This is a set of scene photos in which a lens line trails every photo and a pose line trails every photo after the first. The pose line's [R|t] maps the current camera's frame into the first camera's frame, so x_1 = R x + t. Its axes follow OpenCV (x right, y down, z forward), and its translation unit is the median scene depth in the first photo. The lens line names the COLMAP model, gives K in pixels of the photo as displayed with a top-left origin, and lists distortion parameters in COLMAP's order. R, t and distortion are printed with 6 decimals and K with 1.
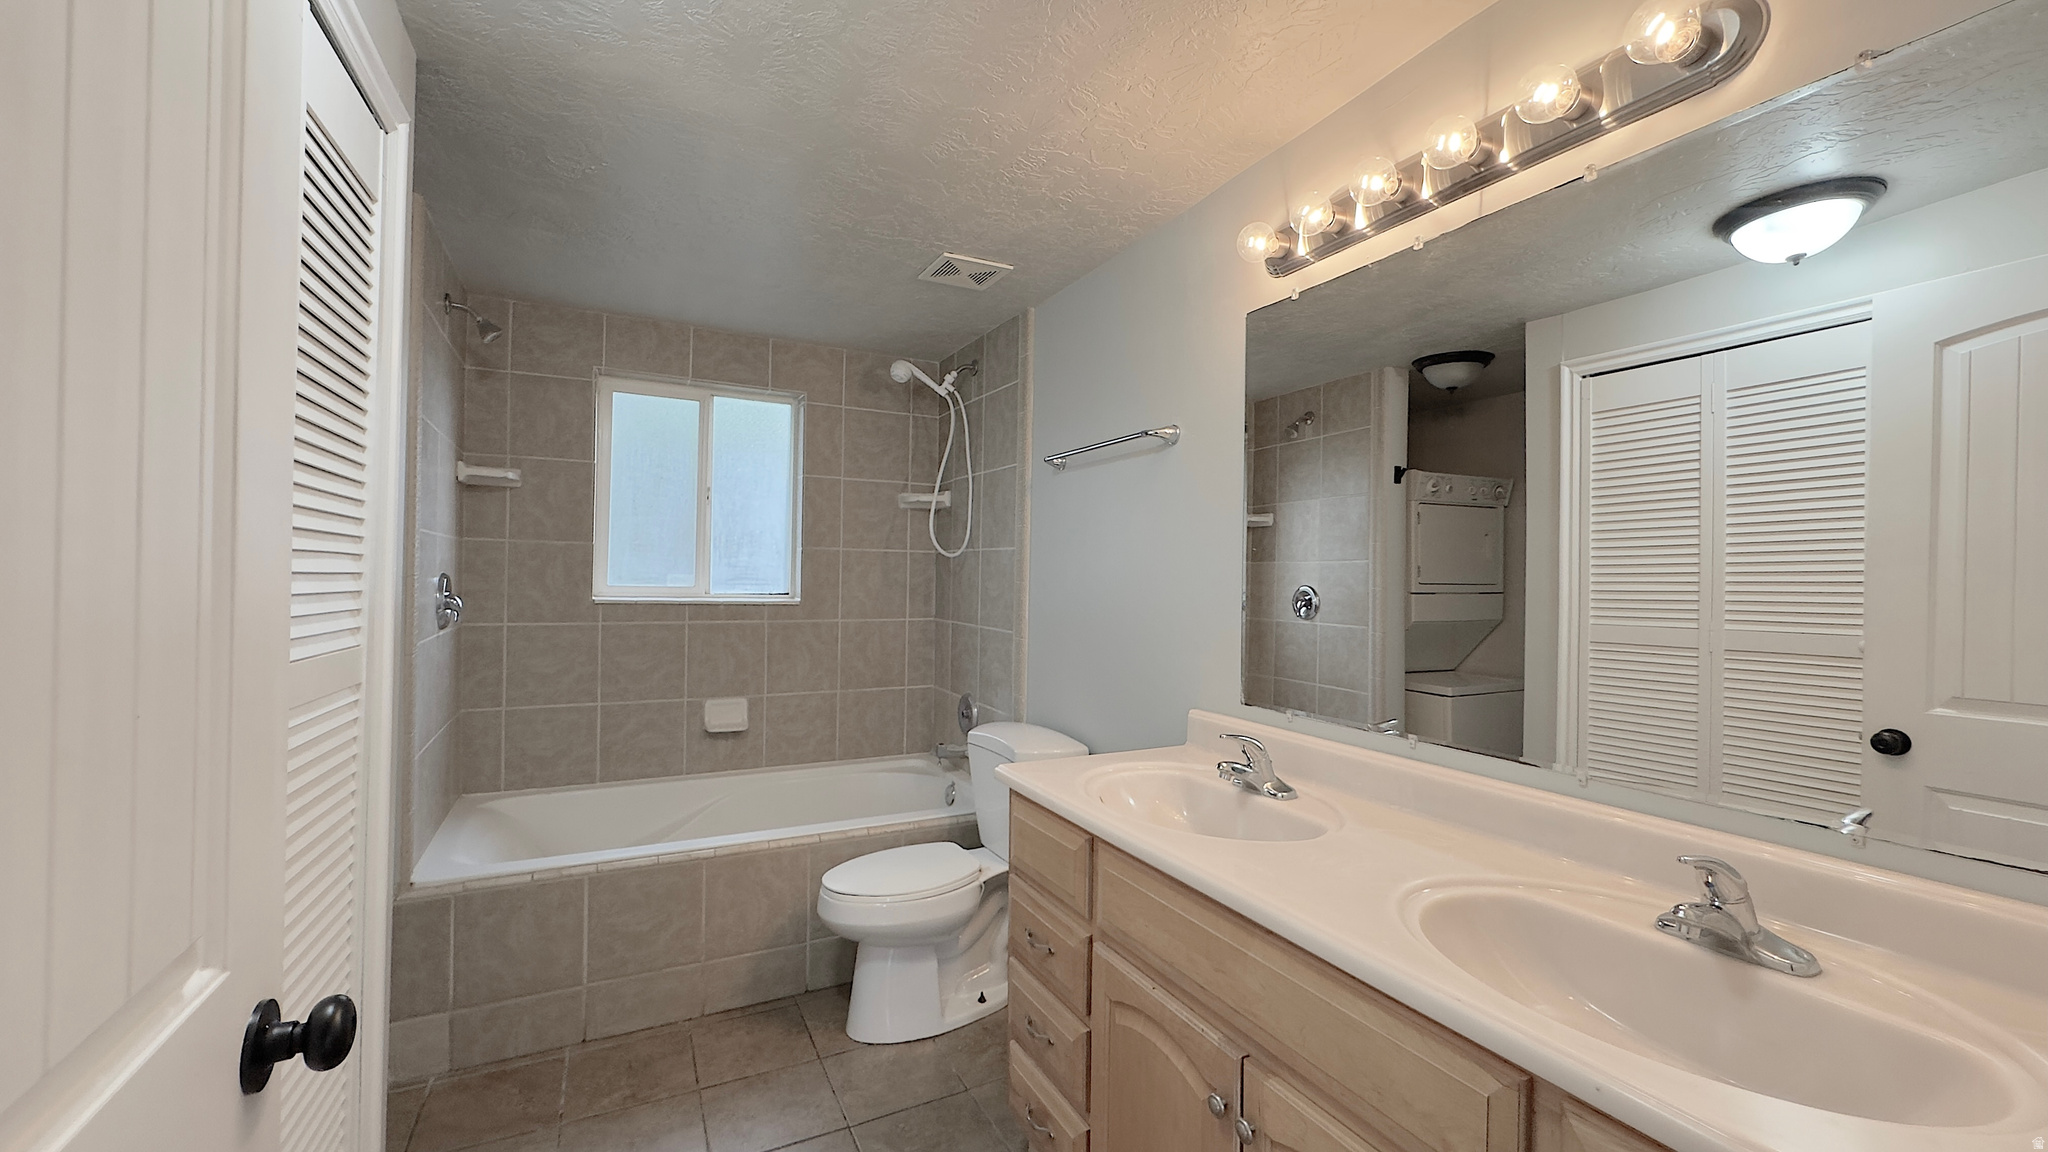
lens RADIAL K [[821.4, 0, 1025.9], [0, 821.4, 575.4], [0, 0, 1]] dist [-0.006366, 0.000935]
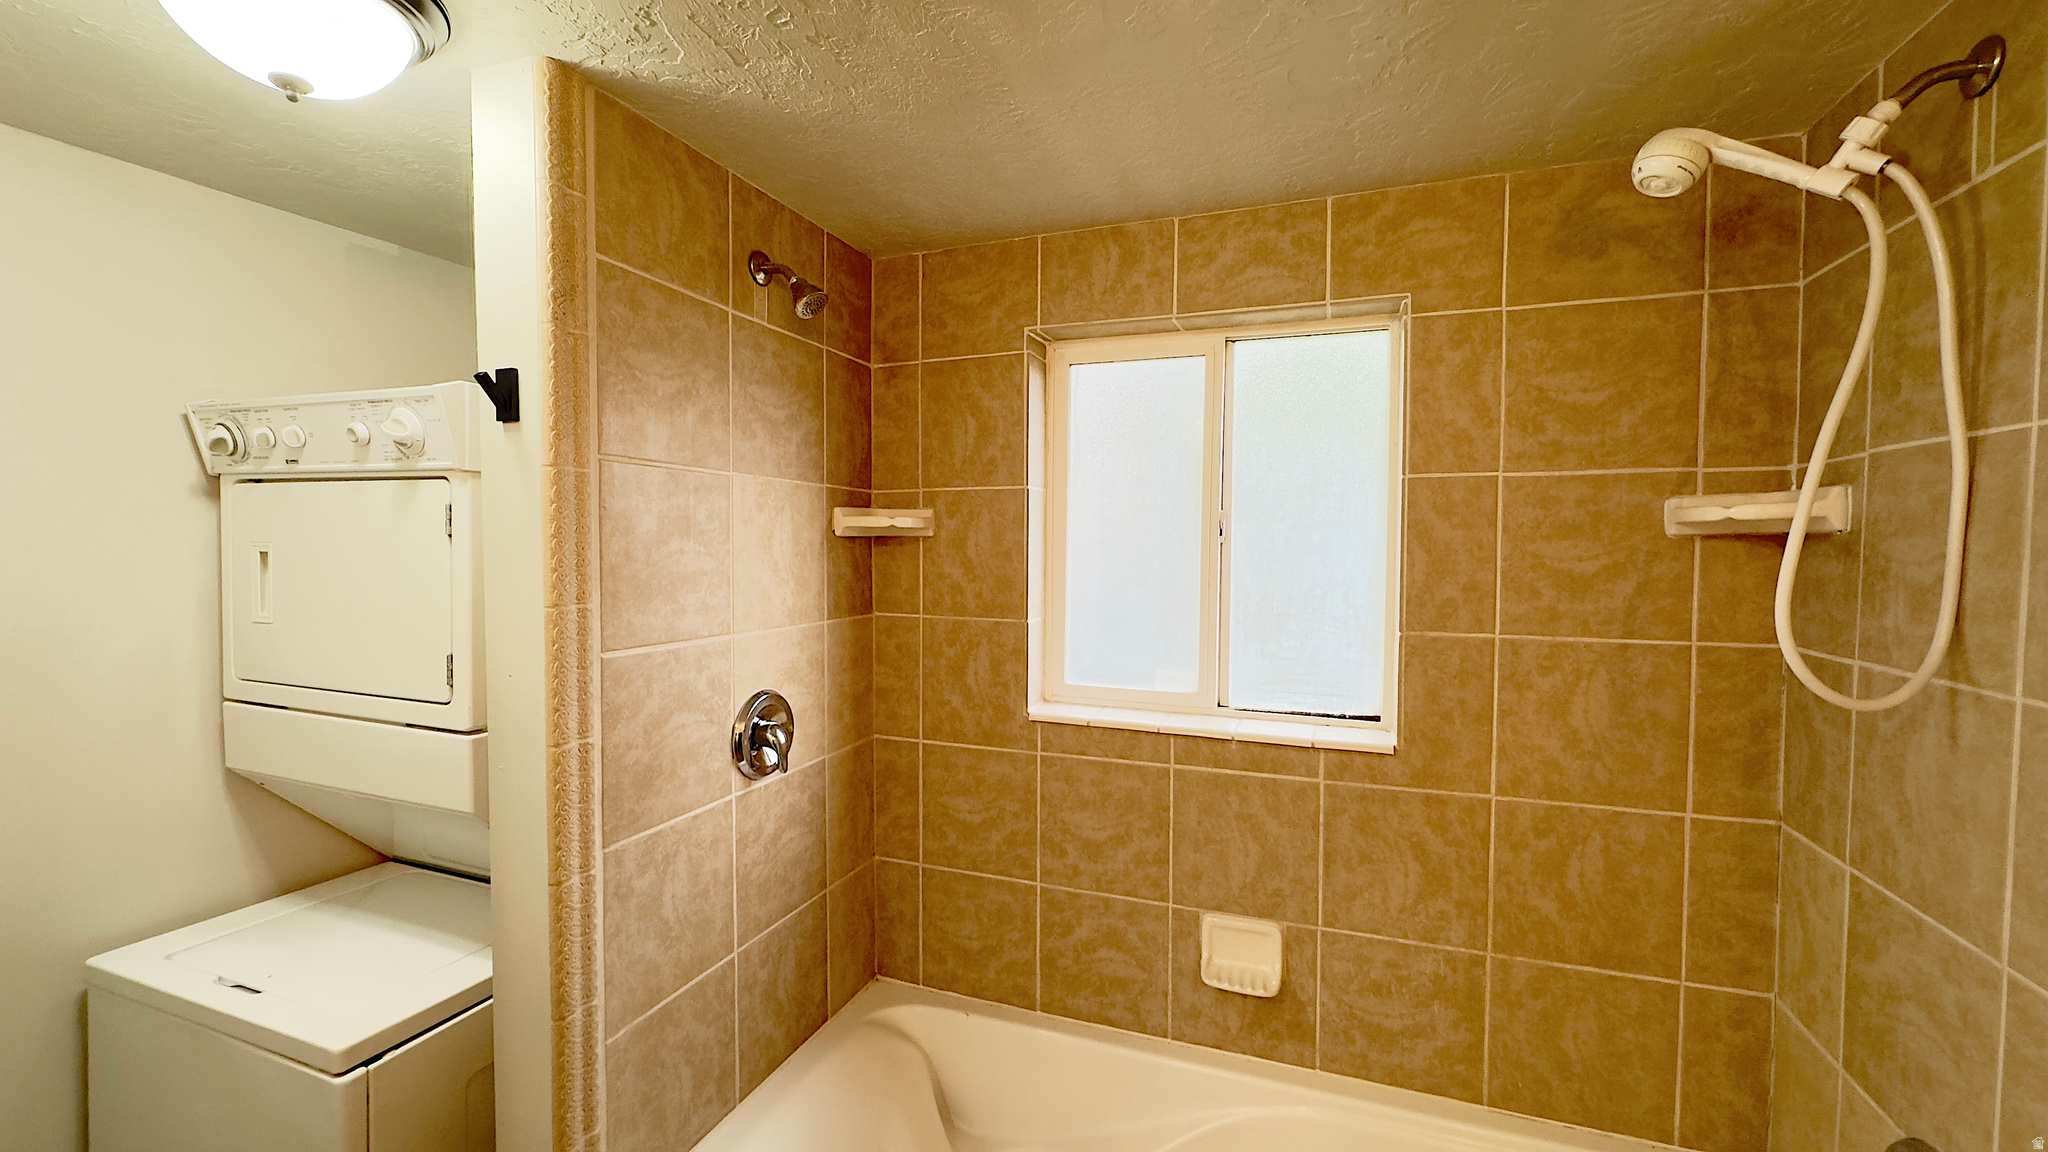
lens RADIAL K [[821.4, 0, 1017.6], [0, 821.4, 575.0], [0, 0, 1]] dist [-0.006366, 0.000935]
pose [[0.664969, 0.011946, -0.746776, -0.073003], [0.007343, 0.999719, 0.022531, -0.080882], [0.746835, -0.020466, 0.664694, 0.546377]]
